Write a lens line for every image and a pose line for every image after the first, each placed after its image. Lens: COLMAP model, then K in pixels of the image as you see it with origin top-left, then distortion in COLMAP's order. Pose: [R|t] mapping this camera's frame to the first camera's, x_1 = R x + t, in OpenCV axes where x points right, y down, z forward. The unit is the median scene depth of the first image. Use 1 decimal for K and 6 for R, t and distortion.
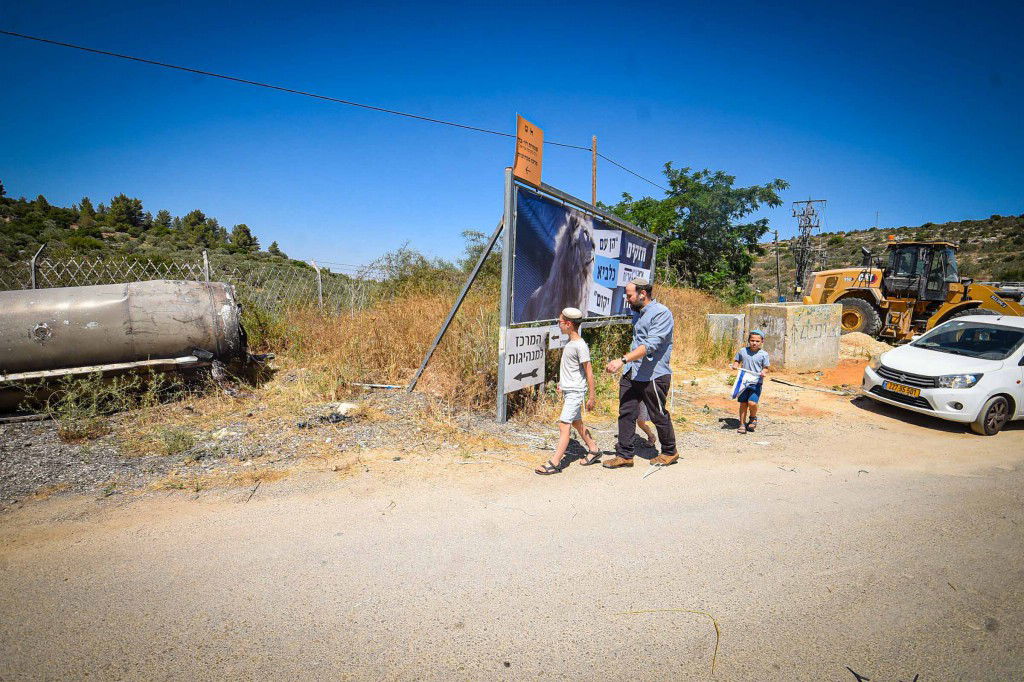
lens RADIAL K [[450.4, 0, 509.8], [0, 450.4, 344.3], [0, 0, 1]] dist [0.003456, -0.019235]
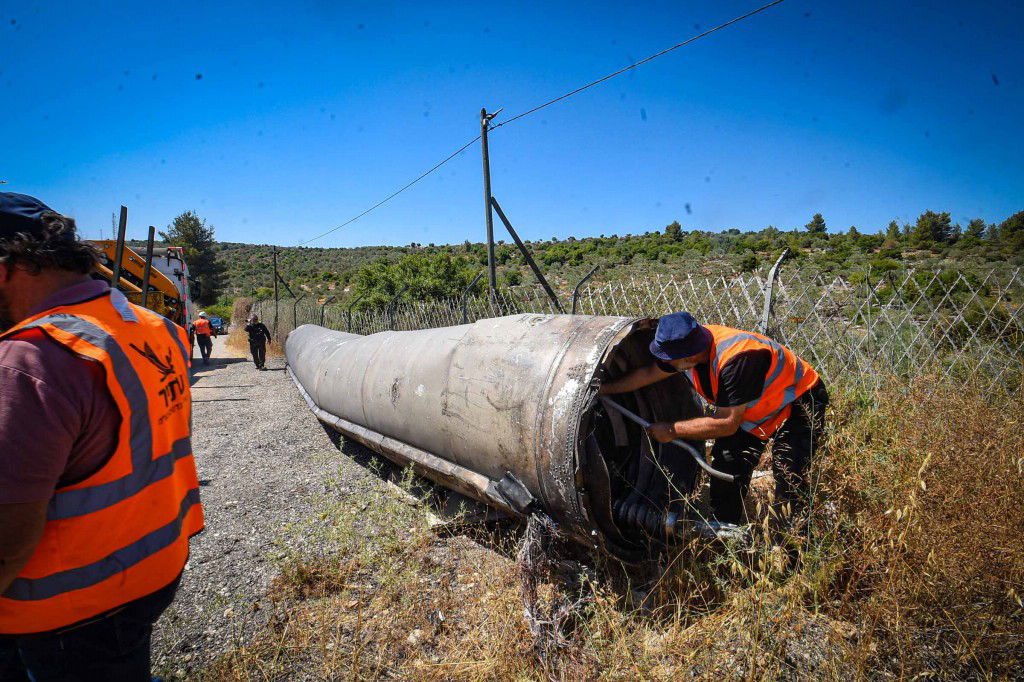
lens RADIAL K [[450.4, 0, 513.8], [0, 450.4, 347.7], [0, 0, 1]] dist [0.003456, -0.019235]
pose [[0.115445, 0.069008, -0.990914, -0.229738], [-0.104786, 0.992864, 0.056935, -0.110430], [0.987771, 0.097261, 0.121853, 0.770339]]
